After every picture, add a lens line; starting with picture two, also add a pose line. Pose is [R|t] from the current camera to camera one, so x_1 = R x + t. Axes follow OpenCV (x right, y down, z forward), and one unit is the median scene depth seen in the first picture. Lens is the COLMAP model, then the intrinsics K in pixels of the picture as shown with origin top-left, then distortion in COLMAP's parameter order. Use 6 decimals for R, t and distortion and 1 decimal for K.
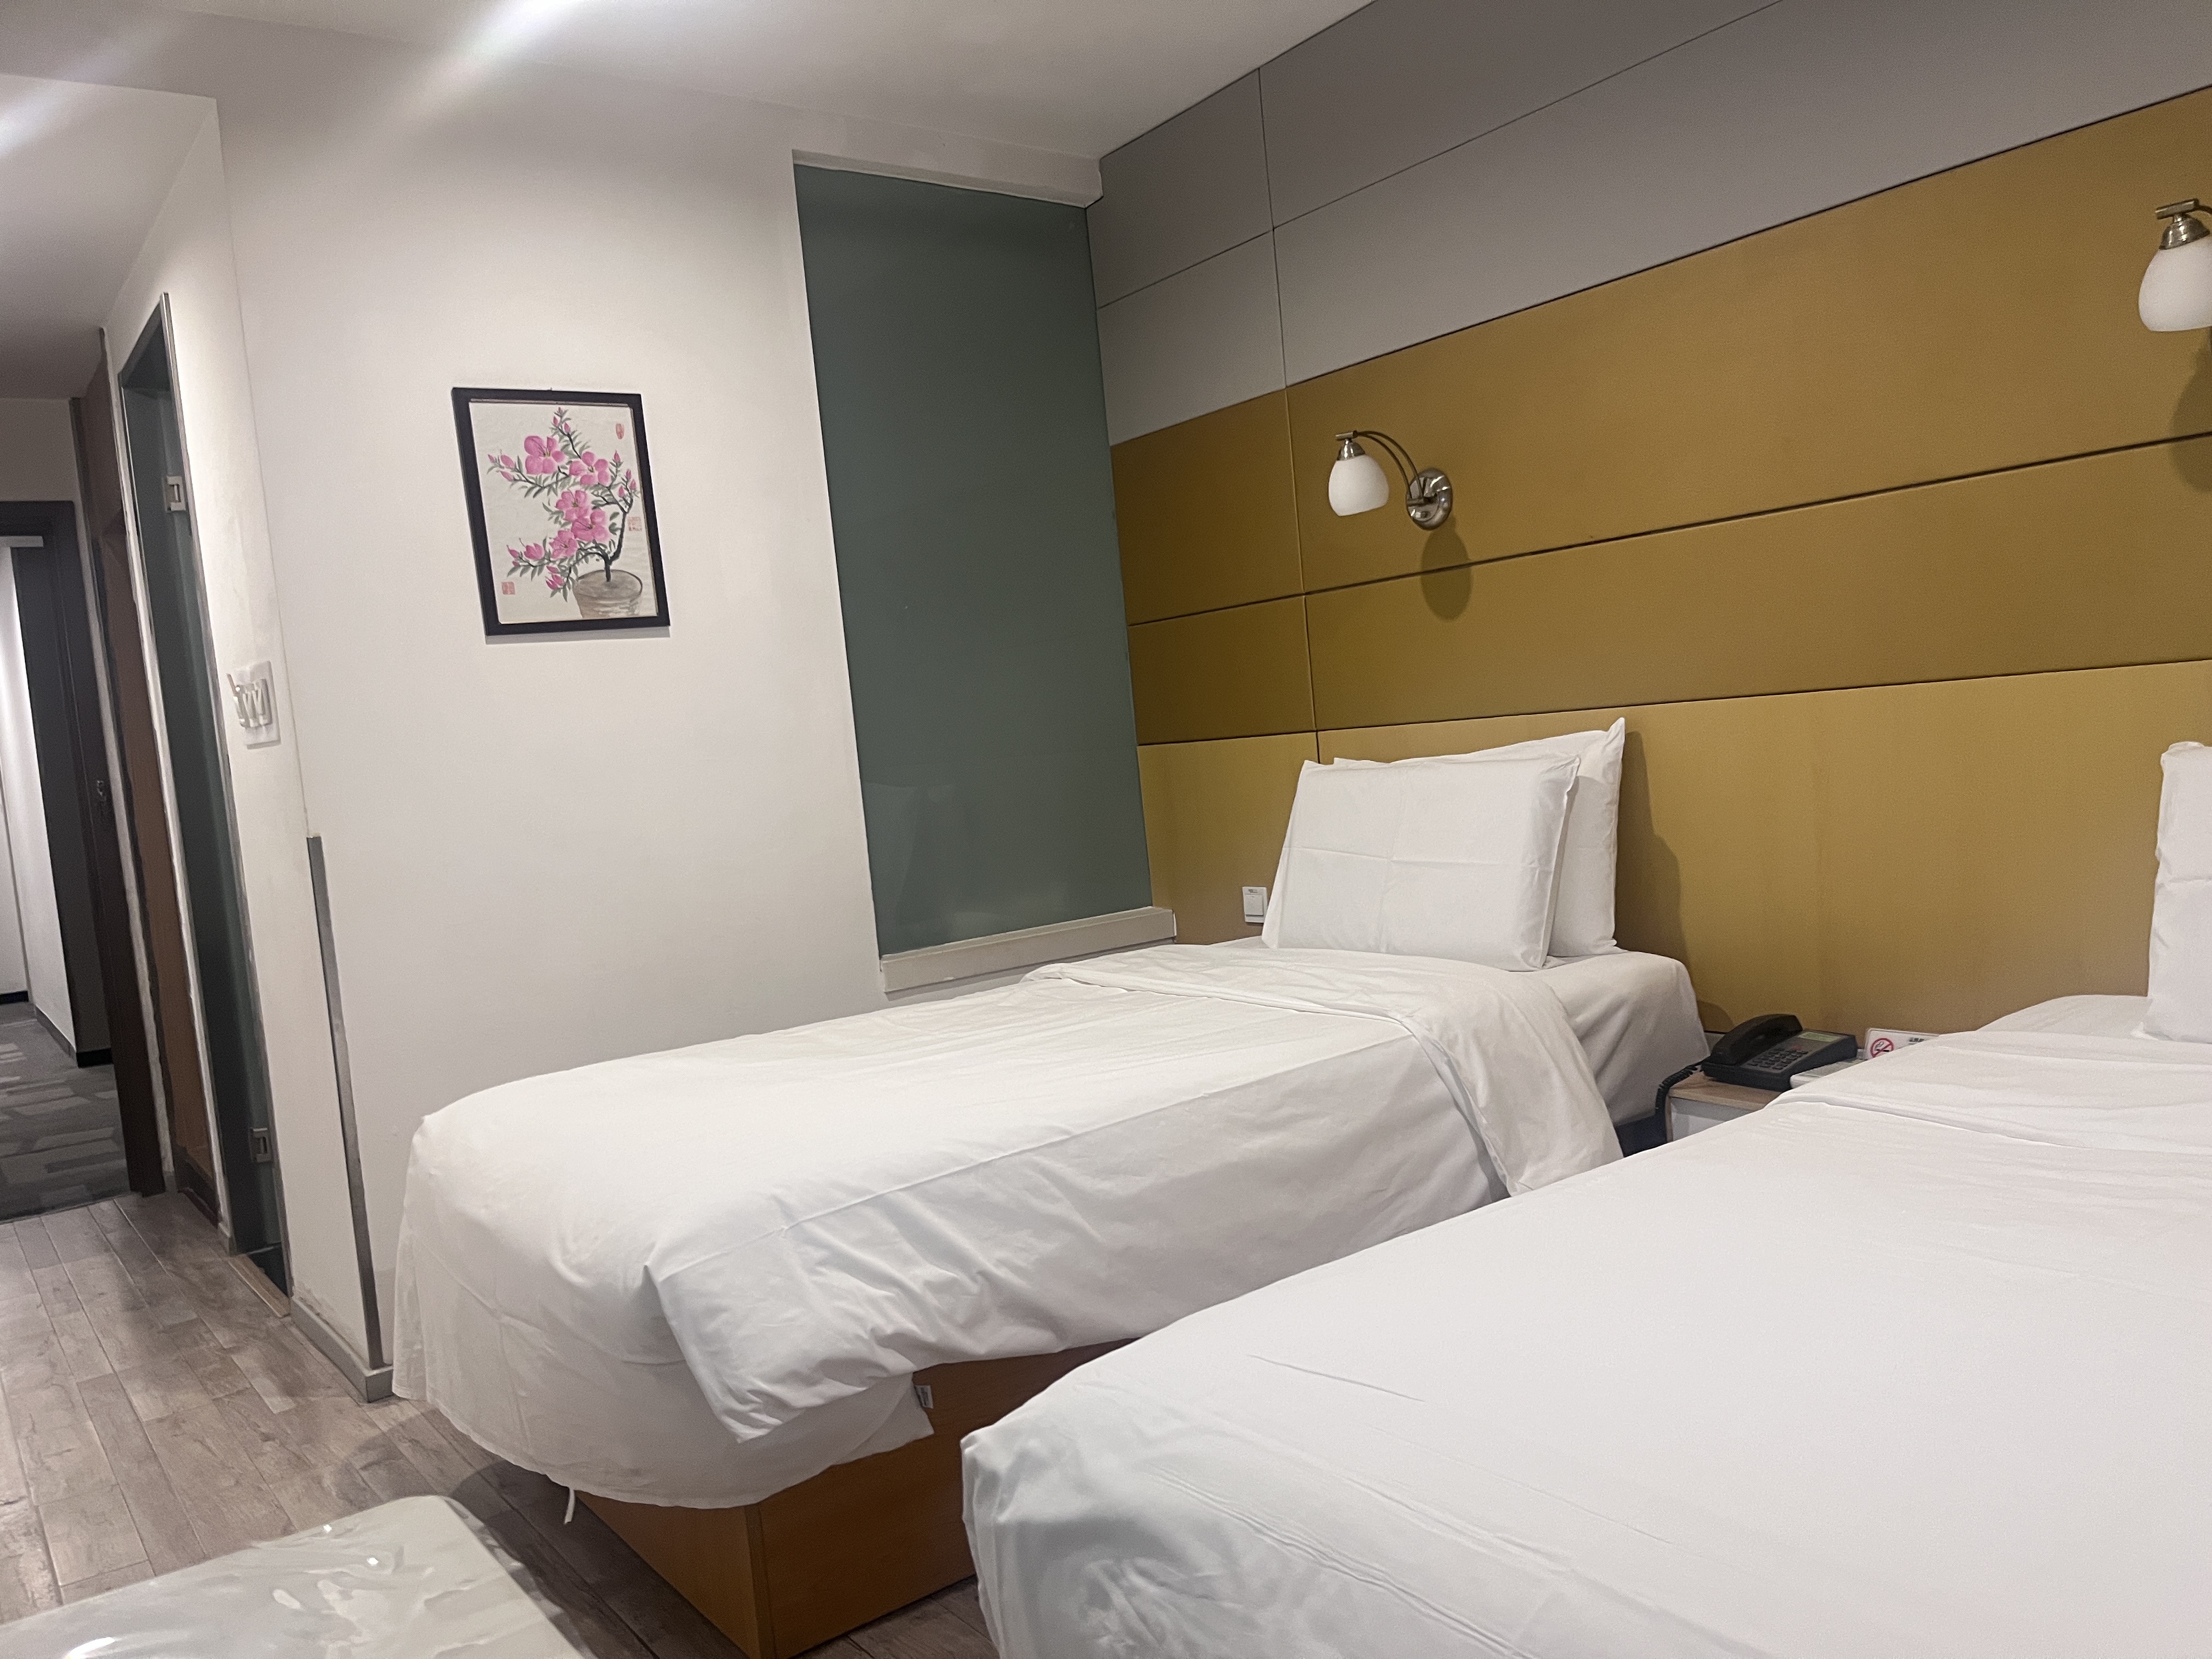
lens RADIAL K [[1708.0, 0, 1106.0], [0, 1708.0, 829.5], [0, 0, 1]] dist [0.004489, 0.002768]
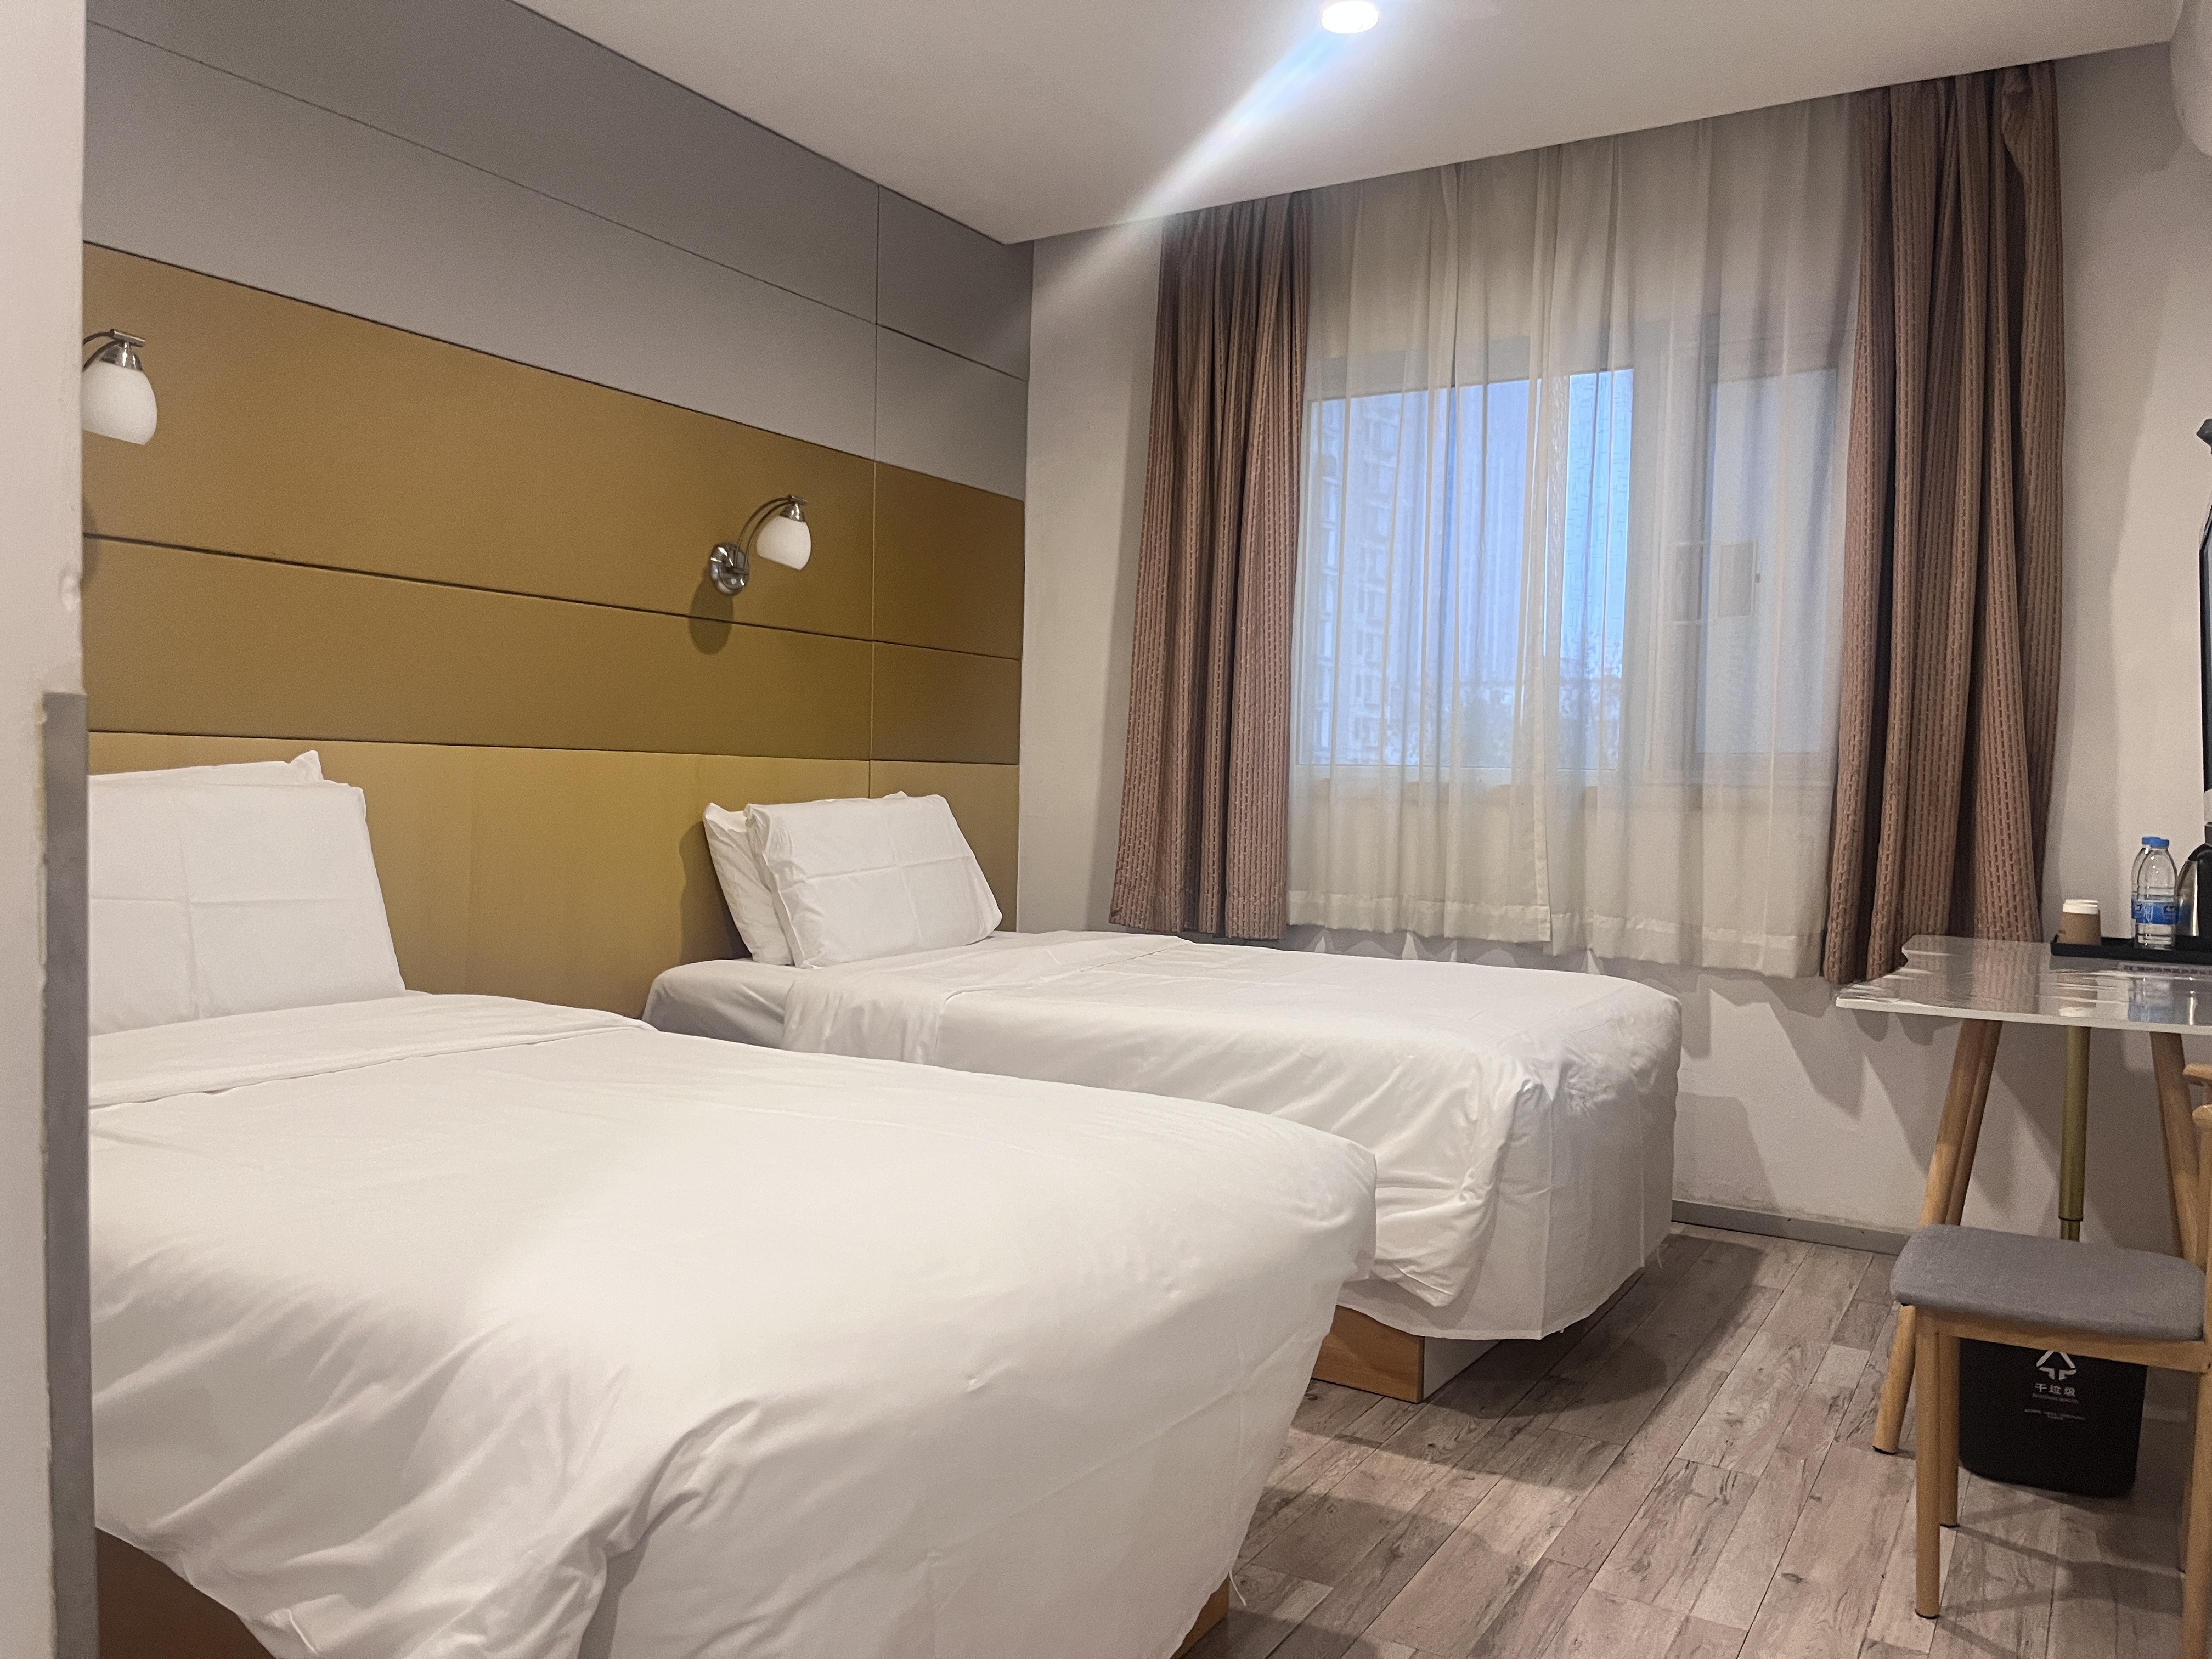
lens RADIAL K [[1708.0, 0, 1106.0], [0, 1708.0, 829.5], [0, 0, 1]] dist [0.004489, 0.002768]
pose [[-0.375788, 0.037609, 0.925942, -0.963121], [0.054839, 0.998328, -0.018293, 0.028213], [-0.925082, 0.043903, -0.377222, 1.183935]]
